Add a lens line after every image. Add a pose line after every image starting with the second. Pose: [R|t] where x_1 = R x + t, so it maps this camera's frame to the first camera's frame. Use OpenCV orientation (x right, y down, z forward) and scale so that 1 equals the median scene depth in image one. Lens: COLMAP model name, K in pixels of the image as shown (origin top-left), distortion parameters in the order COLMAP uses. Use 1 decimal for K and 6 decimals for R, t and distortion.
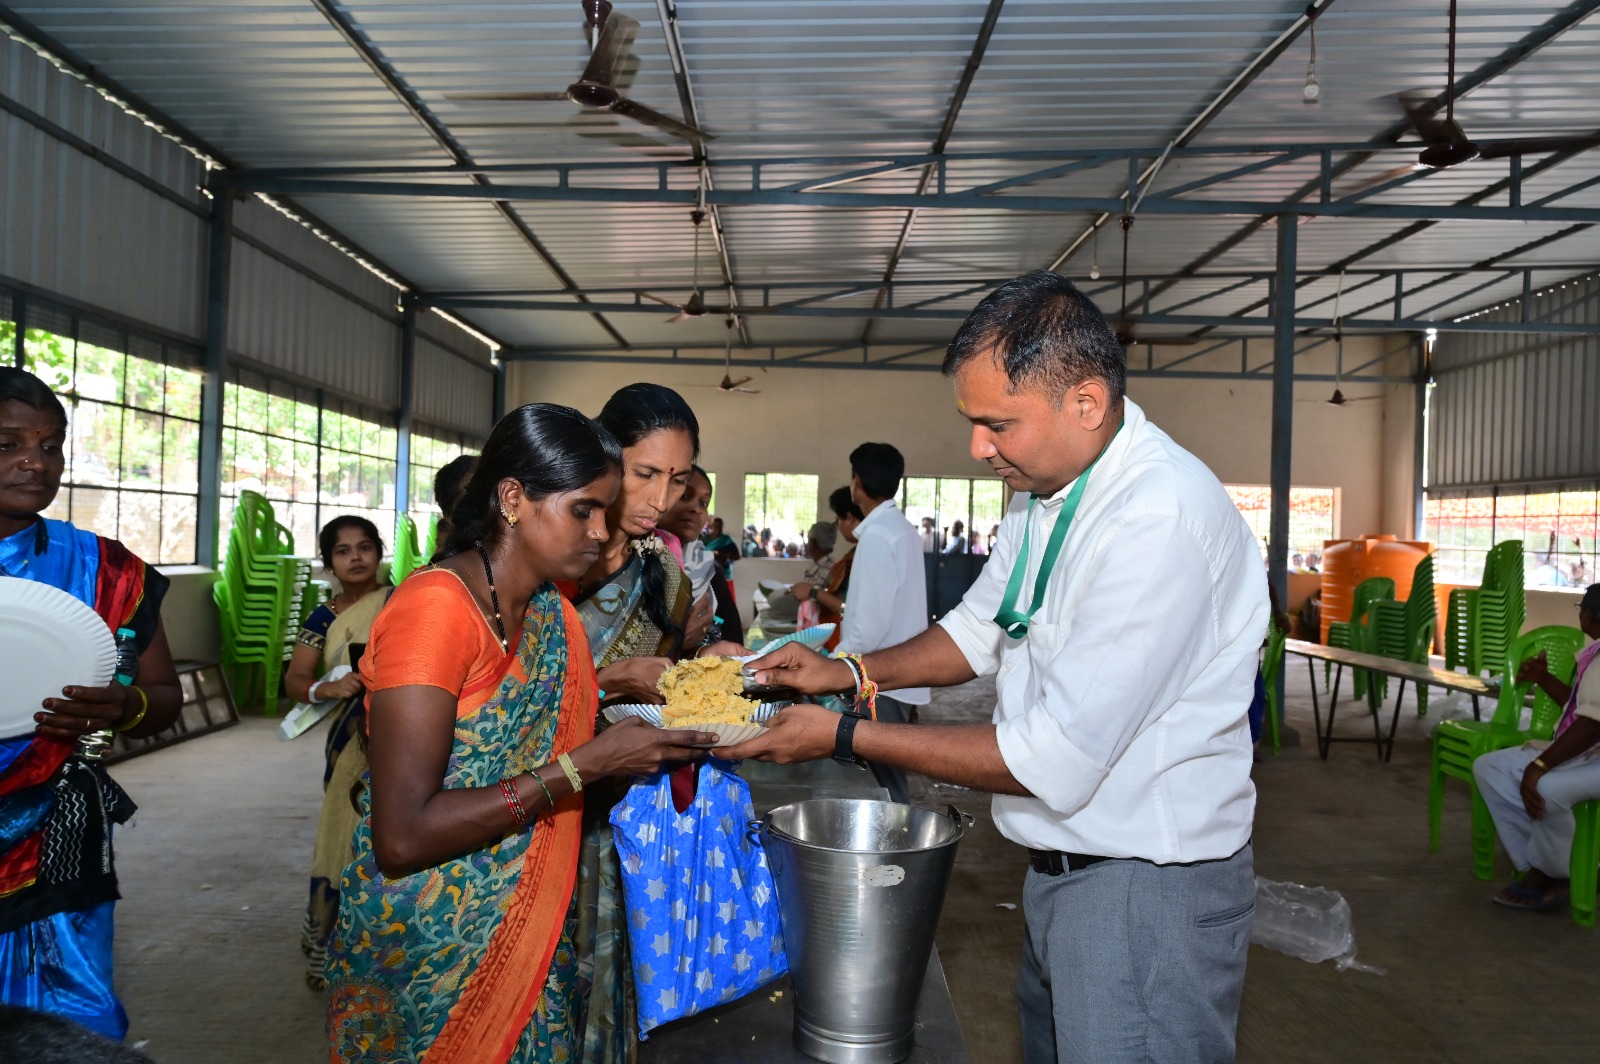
lens RADIAL K [[1132.5, 0, 797.7], [0, 1132.5, 529.9], [0, 0, 1]] dist [0.000055, -0.000957]
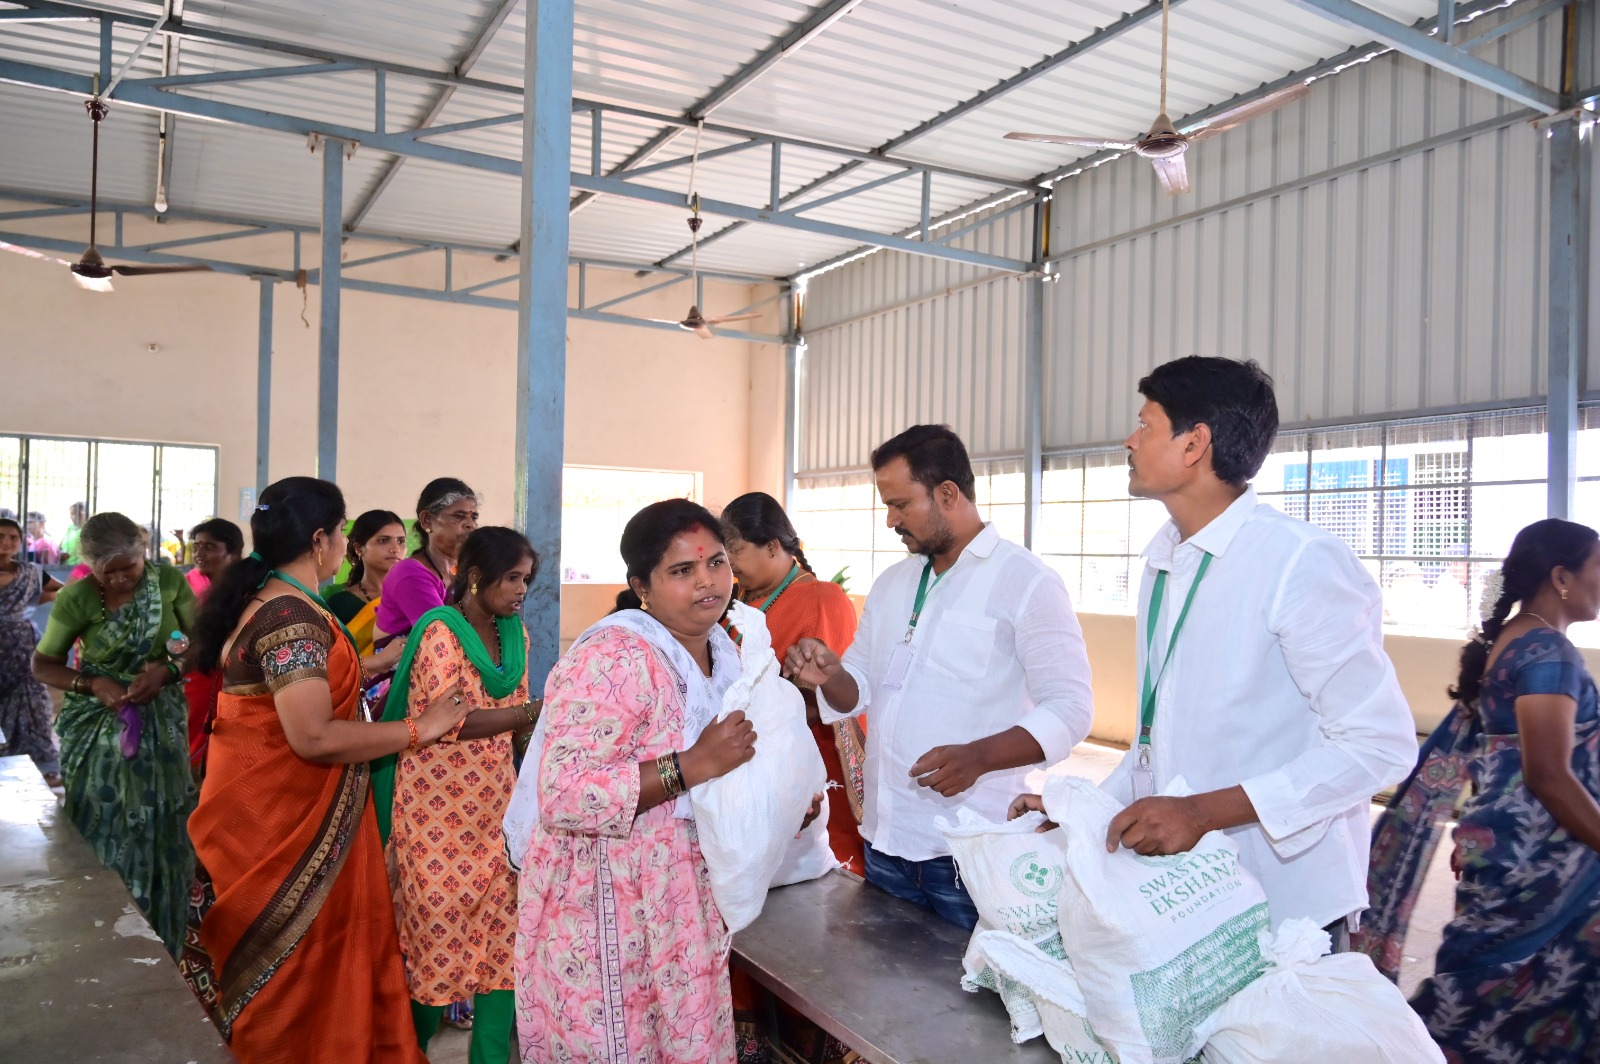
lens RADIAL K [[1132.5, 0, 801.8], [0, 1132.5, 532.7], [0, 0, 1]] dist [0.000055, -0.000957]
pose [[0.862456, -0.003122, 0.506122, 0.151905], [0.004793, 0.999987, -0.001999, 0.007192], [-0.506109, 0.004150, 0.862460, 0.309247]]
